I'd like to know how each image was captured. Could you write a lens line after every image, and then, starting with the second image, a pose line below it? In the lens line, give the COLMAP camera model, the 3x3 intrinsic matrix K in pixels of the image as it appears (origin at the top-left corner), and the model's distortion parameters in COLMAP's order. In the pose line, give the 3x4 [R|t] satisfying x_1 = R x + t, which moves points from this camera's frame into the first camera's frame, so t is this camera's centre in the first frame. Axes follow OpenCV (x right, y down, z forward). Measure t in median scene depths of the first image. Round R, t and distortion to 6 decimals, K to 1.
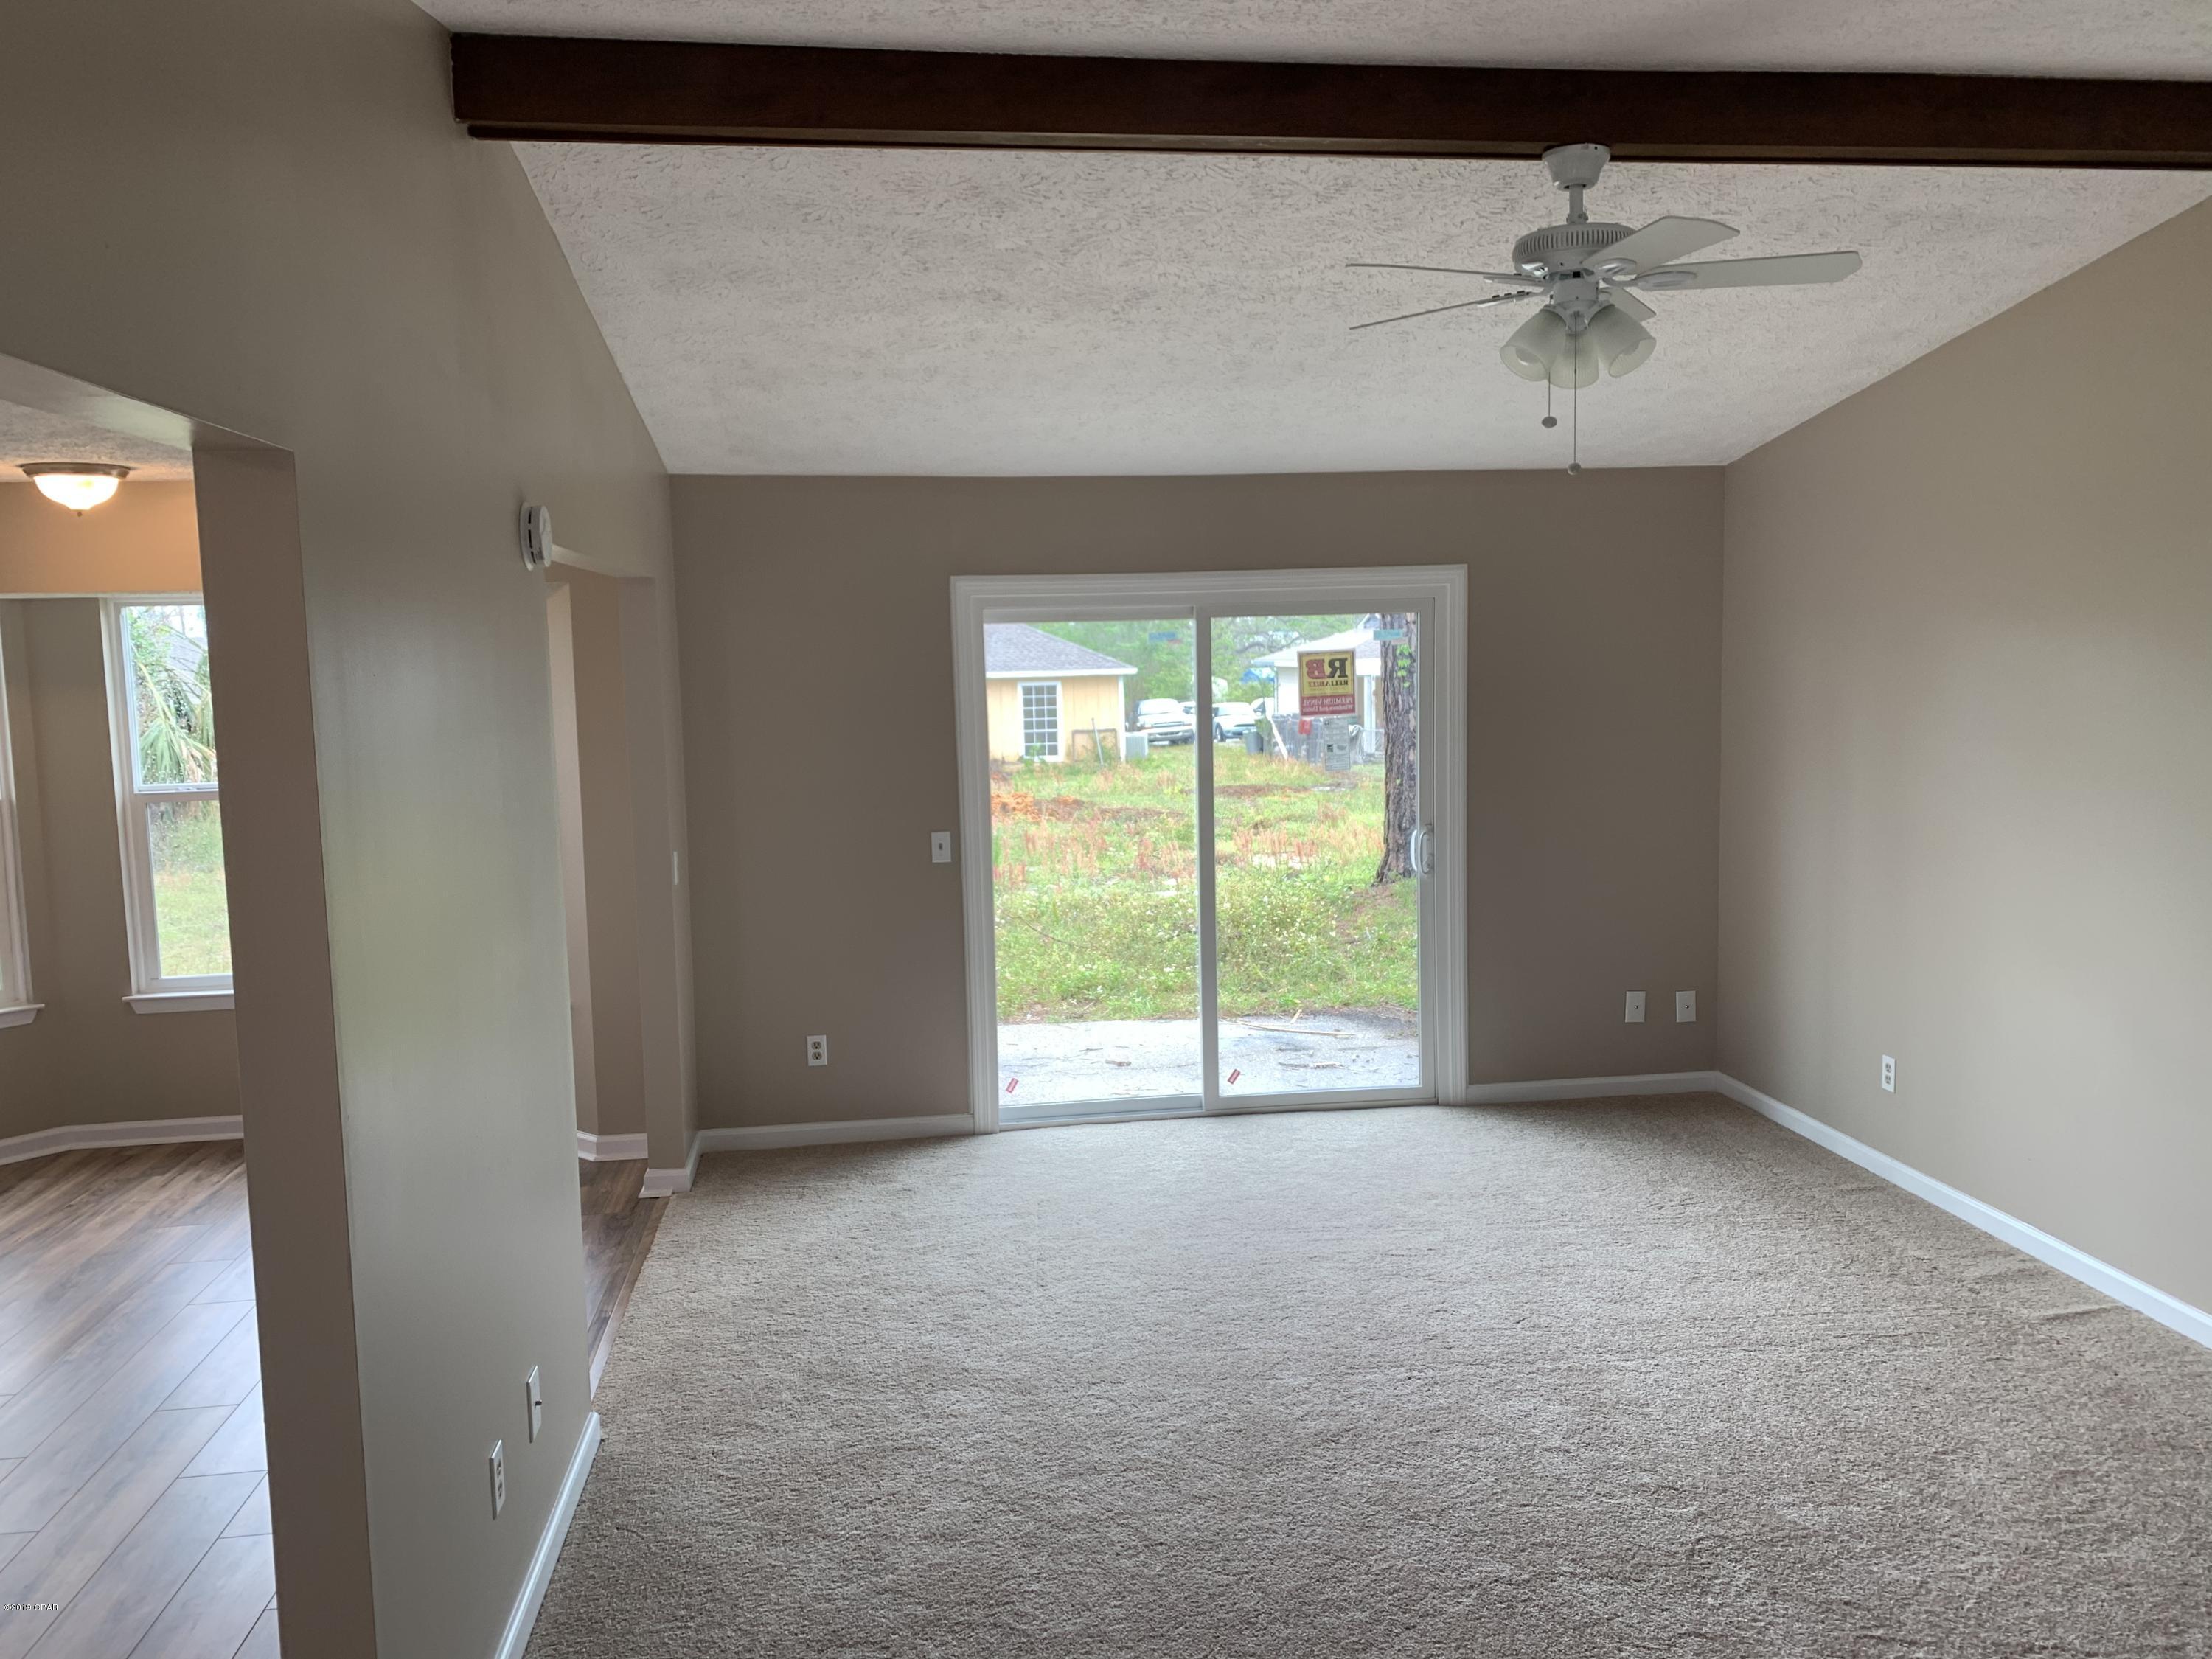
lens RADIAL K [[1664.7, 0, 1103.4], [0, 1664.7, 820.6], [0, 0, 1]] dist [0.031277, -0.016861]
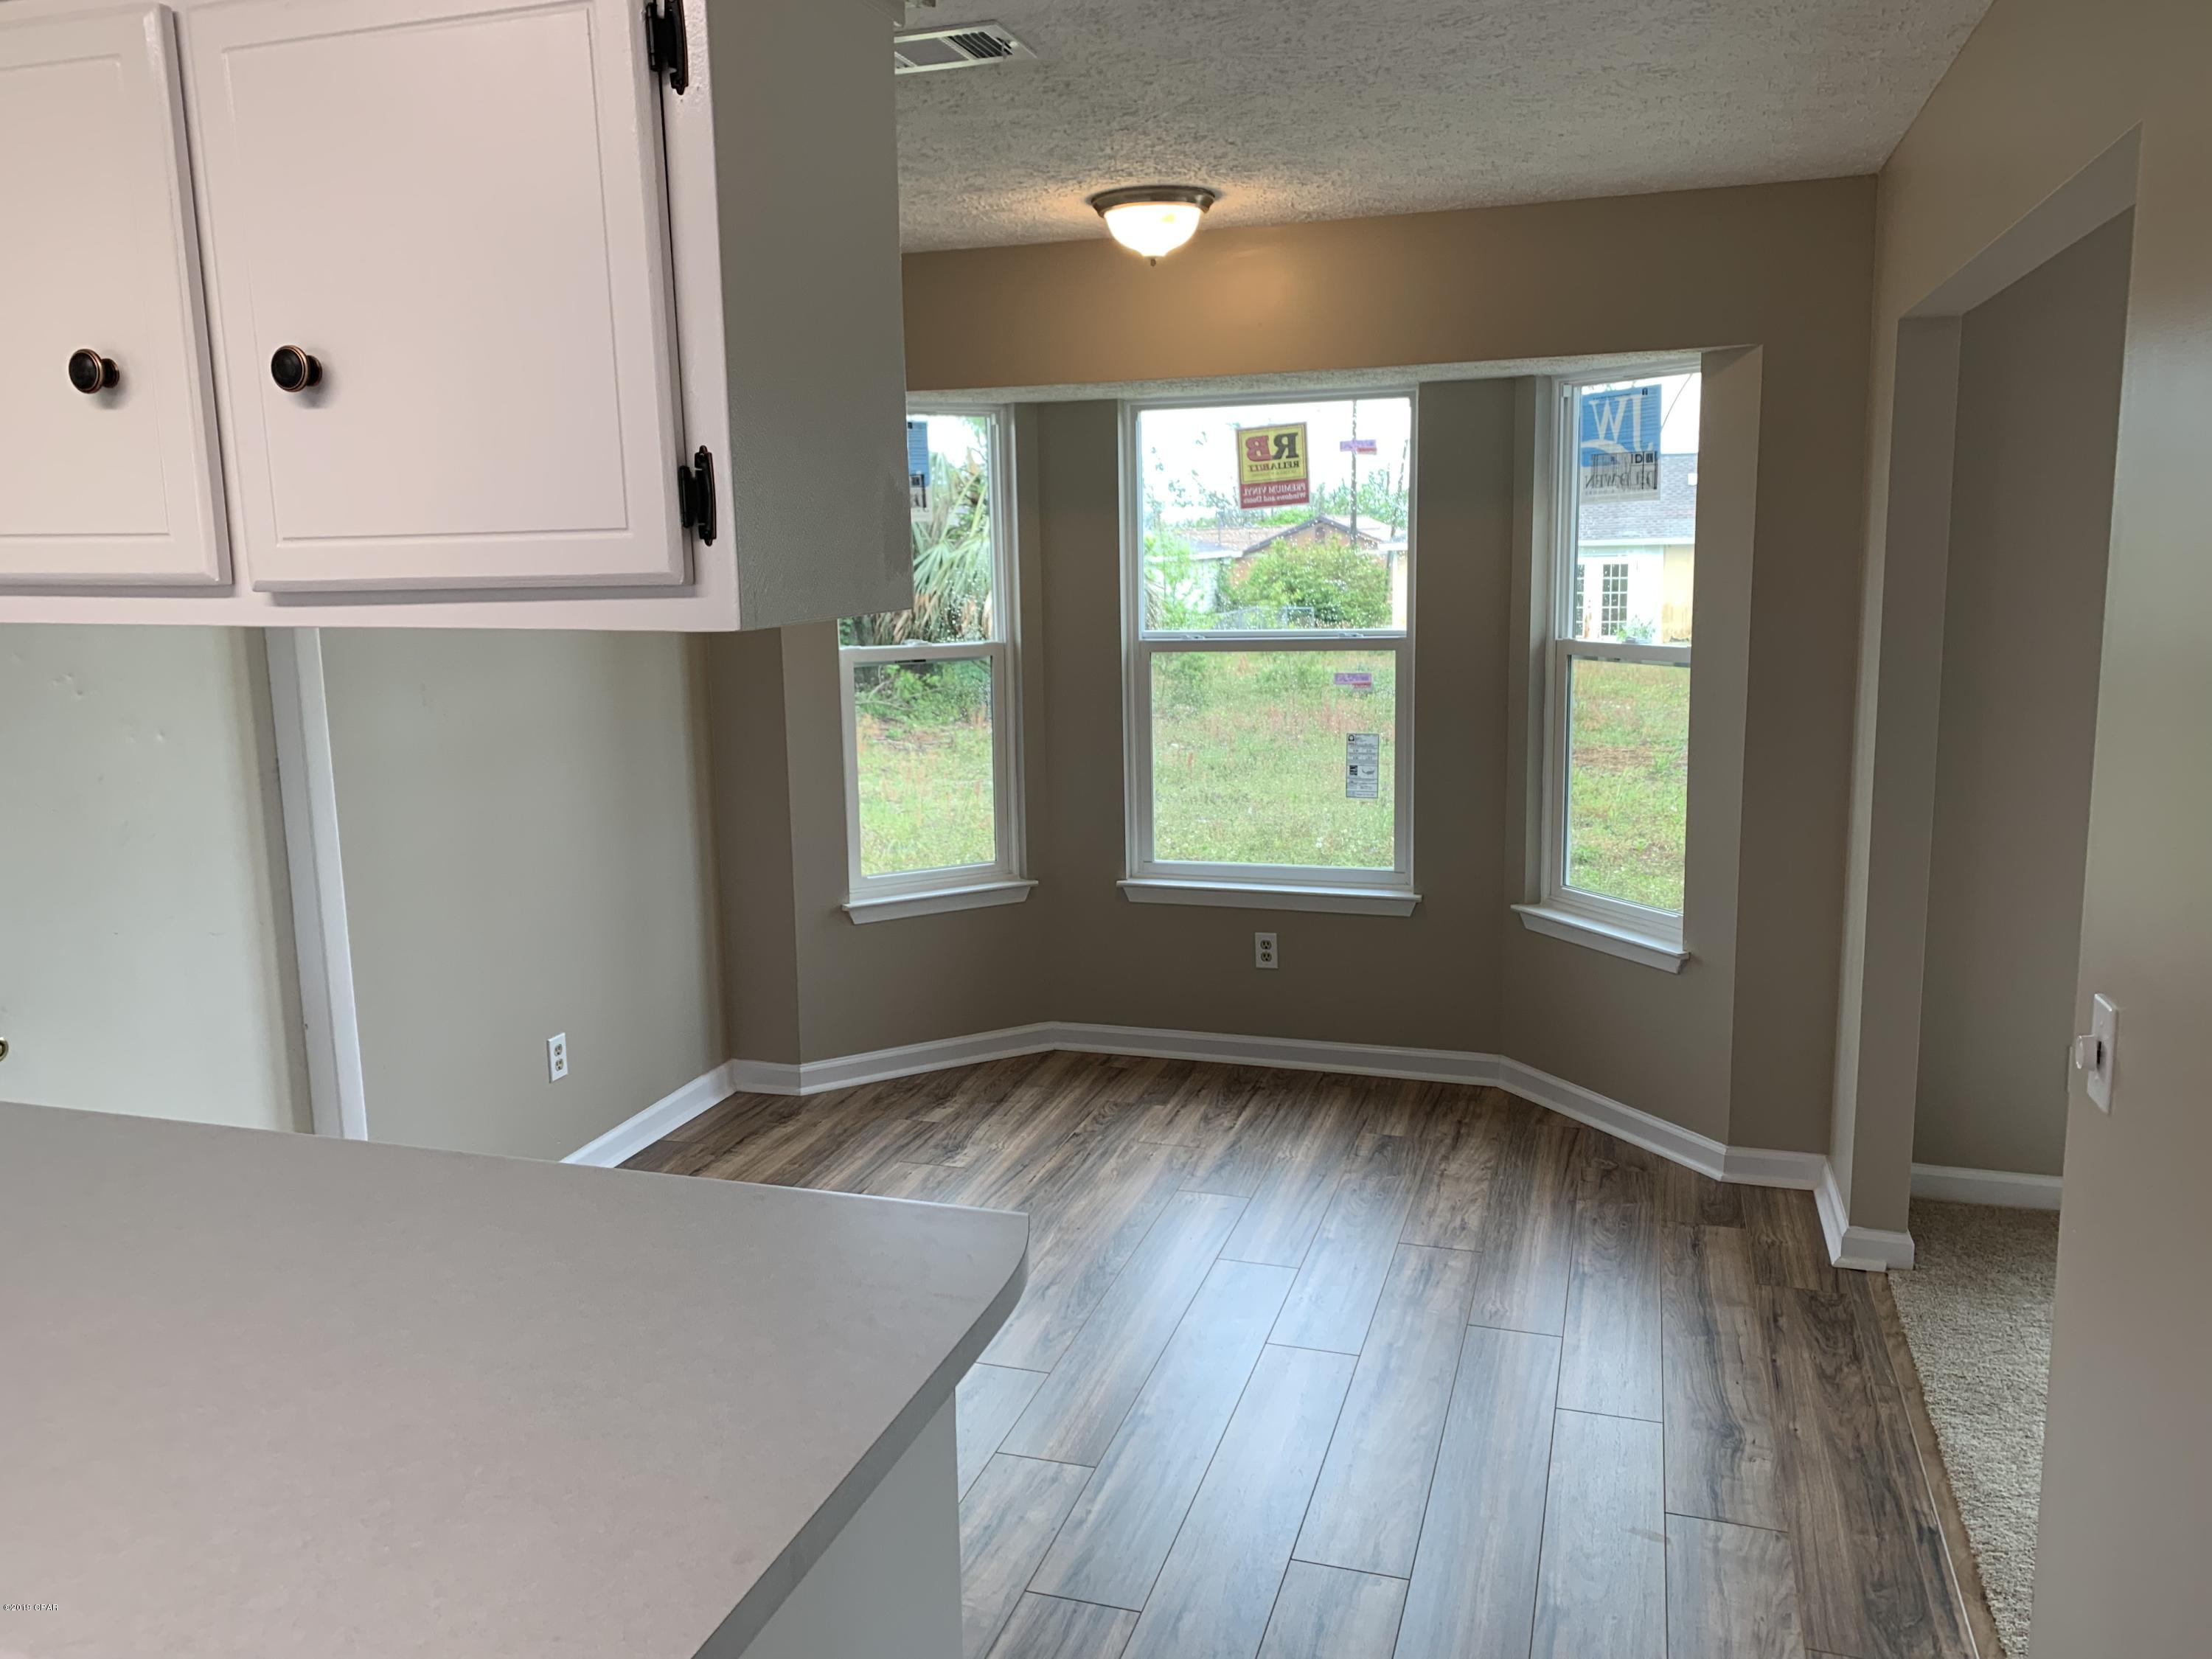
lens RADIAL K [[1664.7, 0, 1115.1], [0, 1664.7, 811.0], [0, 0, 1]] dist [0.031277, -0.016861]
pose [[0.903020, 0.073203, -0.423315, -0.249178], [-0.042088, 0.995710, 0.082404, 0.000799], [0.427531, -0.056596, 0.902227, 0.262759]]
